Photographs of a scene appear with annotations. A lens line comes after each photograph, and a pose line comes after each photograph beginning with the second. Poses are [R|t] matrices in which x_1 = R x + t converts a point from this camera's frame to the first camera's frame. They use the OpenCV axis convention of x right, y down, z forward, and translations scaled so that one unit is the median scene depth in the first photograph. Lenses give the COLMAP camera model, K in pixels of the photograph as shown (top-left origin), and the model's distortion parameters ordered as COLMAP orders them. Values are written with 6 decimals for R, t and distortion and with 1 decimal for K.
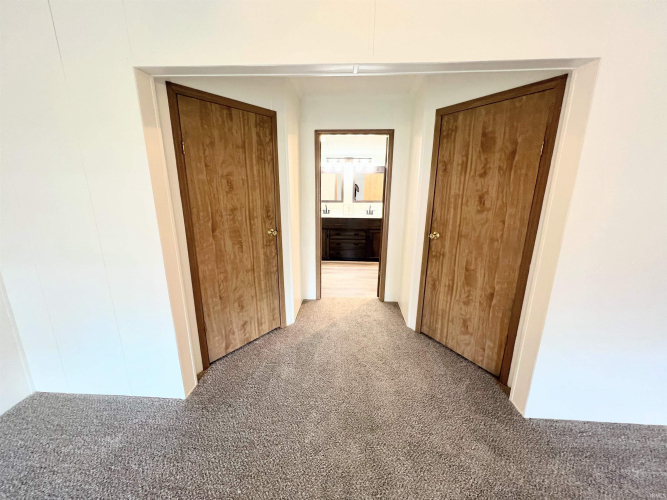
lens RADIAL K [[266.1, 0, 333.5], [0, 266.1, 250.0], [0, 0, 1]] dist [-0.001010, 0.000182]
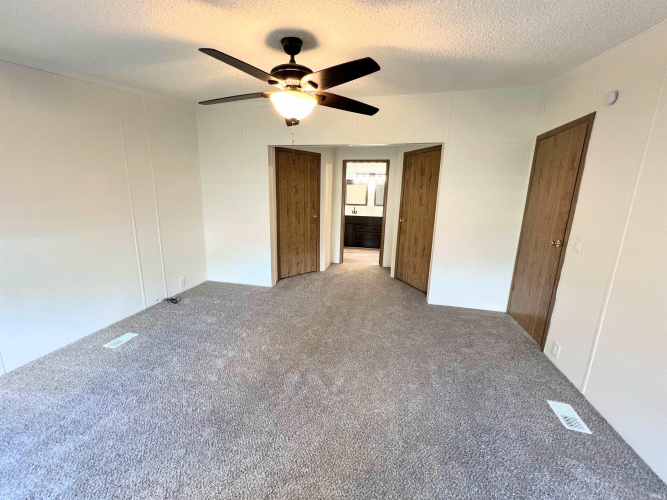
lens RADIAL K [[266.1, 0, 333.5], [0, 266.1, 250.0], [0, 0, 1]] dist [-0.001010, 0.000182]
pose [[0.986251, 0.051873, -0.156900, 0.216490], [-0.057438, 0.997863, -0.031140, 0.236259], [0.154950, 0.039724, 0.987123, -0.870490]]
